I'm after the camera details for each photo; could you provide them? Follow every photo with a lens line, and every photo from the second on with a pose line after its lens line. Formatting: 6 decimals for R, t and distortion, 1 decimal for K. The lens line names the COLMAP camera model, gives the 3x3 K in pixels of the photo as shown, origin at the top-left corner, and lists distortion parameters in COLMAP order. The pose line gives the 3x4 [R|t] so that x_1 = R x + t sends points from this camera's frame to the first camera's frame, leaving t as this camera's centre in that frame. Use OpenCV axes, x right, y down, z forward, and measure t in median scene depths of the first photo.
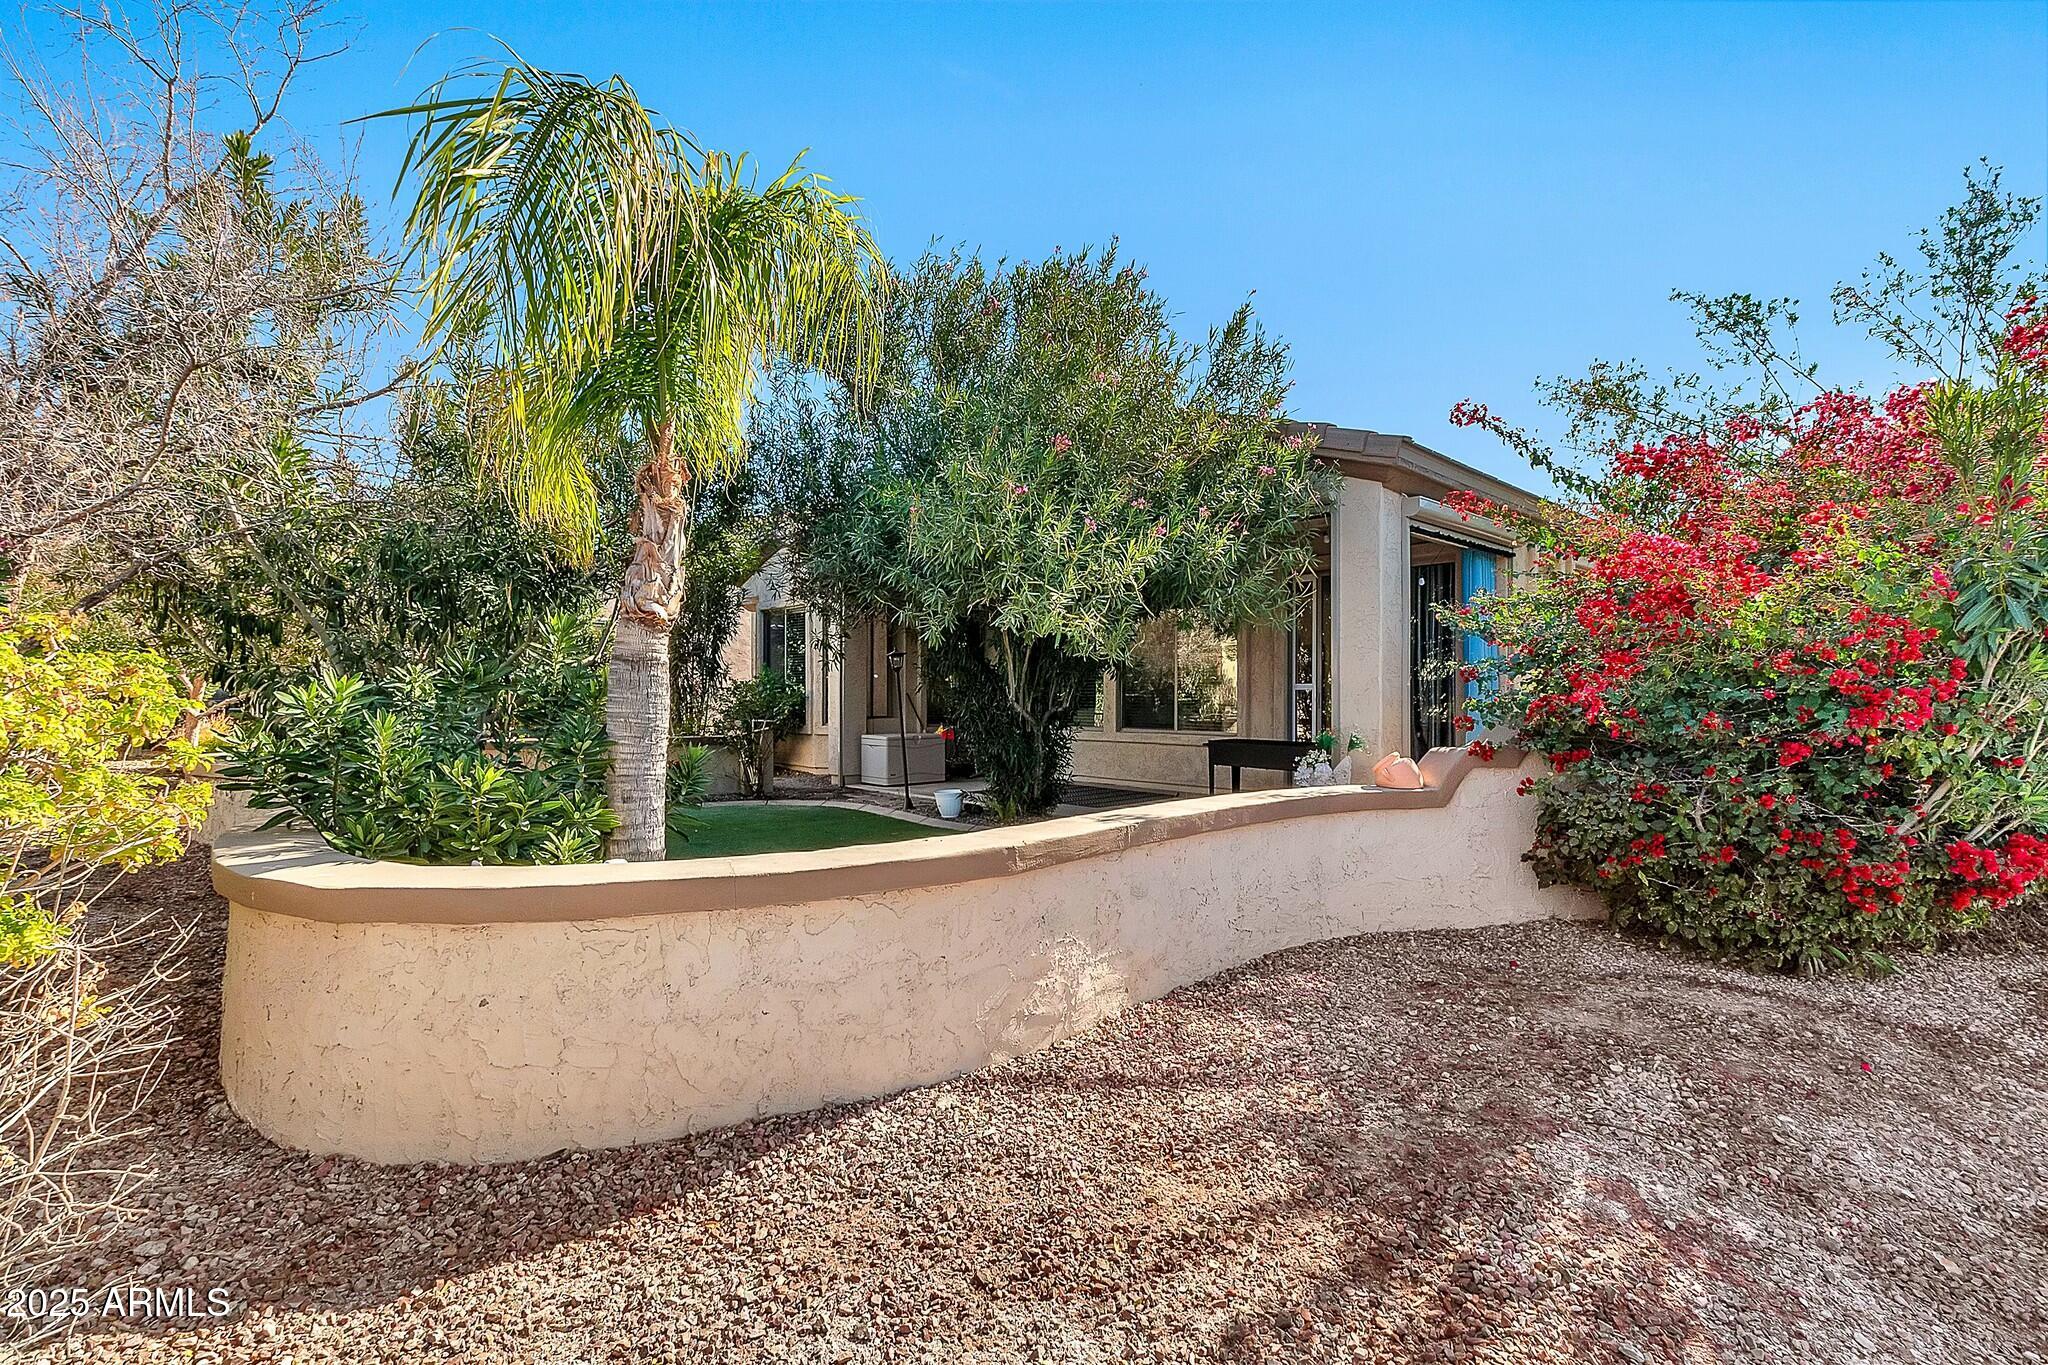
lens RADIAL K [[902.0, 0, 1031.1], [0, 902.0, 693.3], [0, 0, 1]] dist [0.000159, -0.000122]
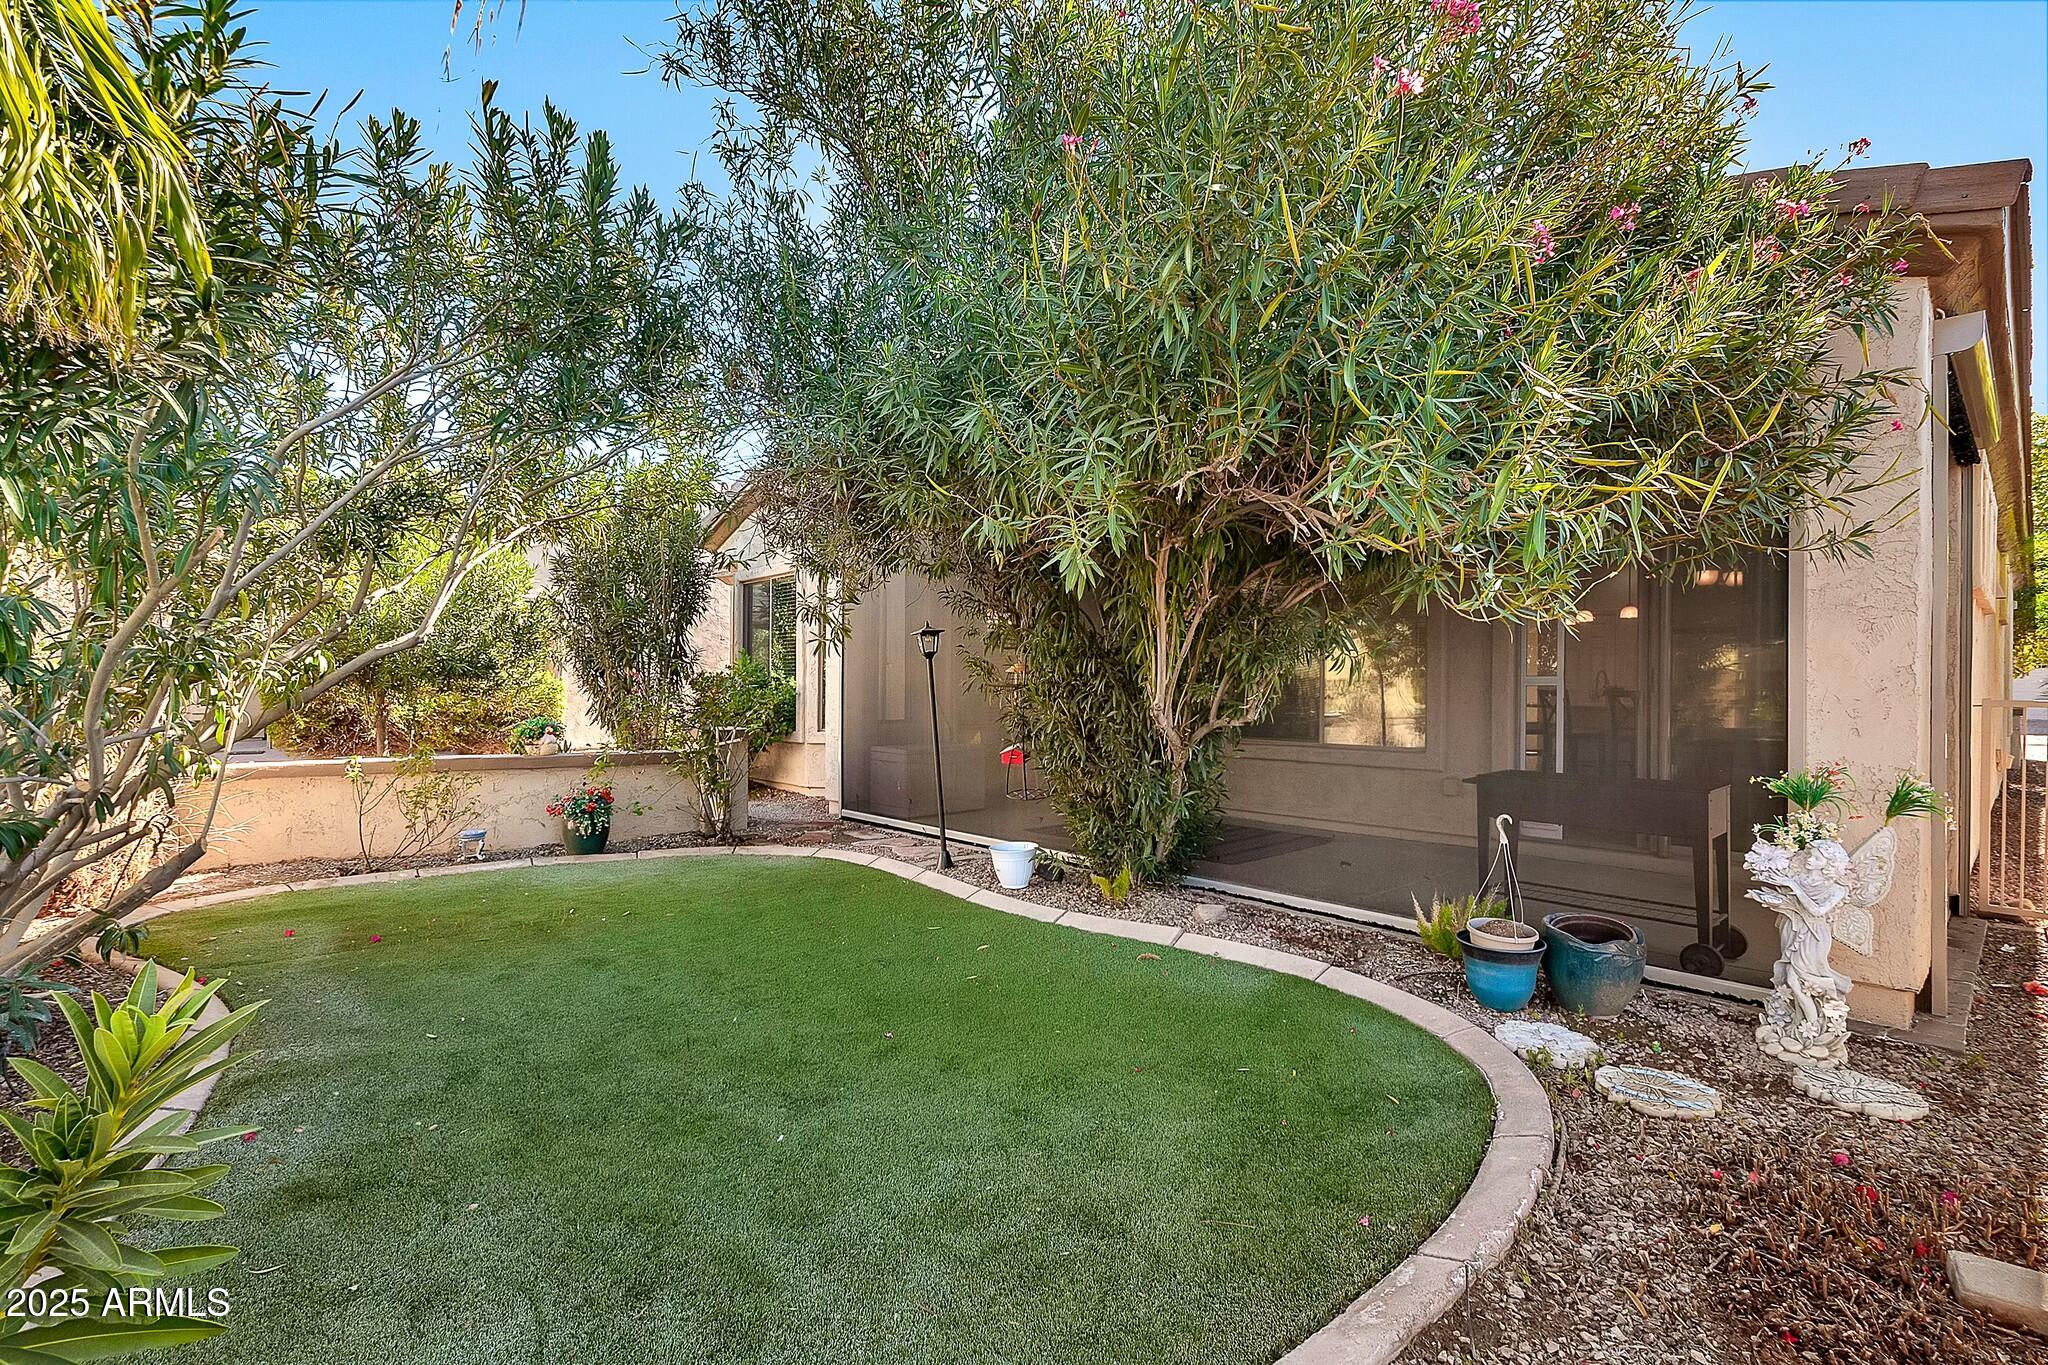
lens RADIAL K [[902.0, 0, 1017.5], [0, 902.0, 679.1], [0, 0, 1]] dist [0.000159, -0.000122]
pose [[0.999924, 0.002152, -0.012135, -0.066401], [-0.002249, 0.999966, -0.007993, -0.002560], [0.012118, 0.008020, 0.999894, 0.297657]]
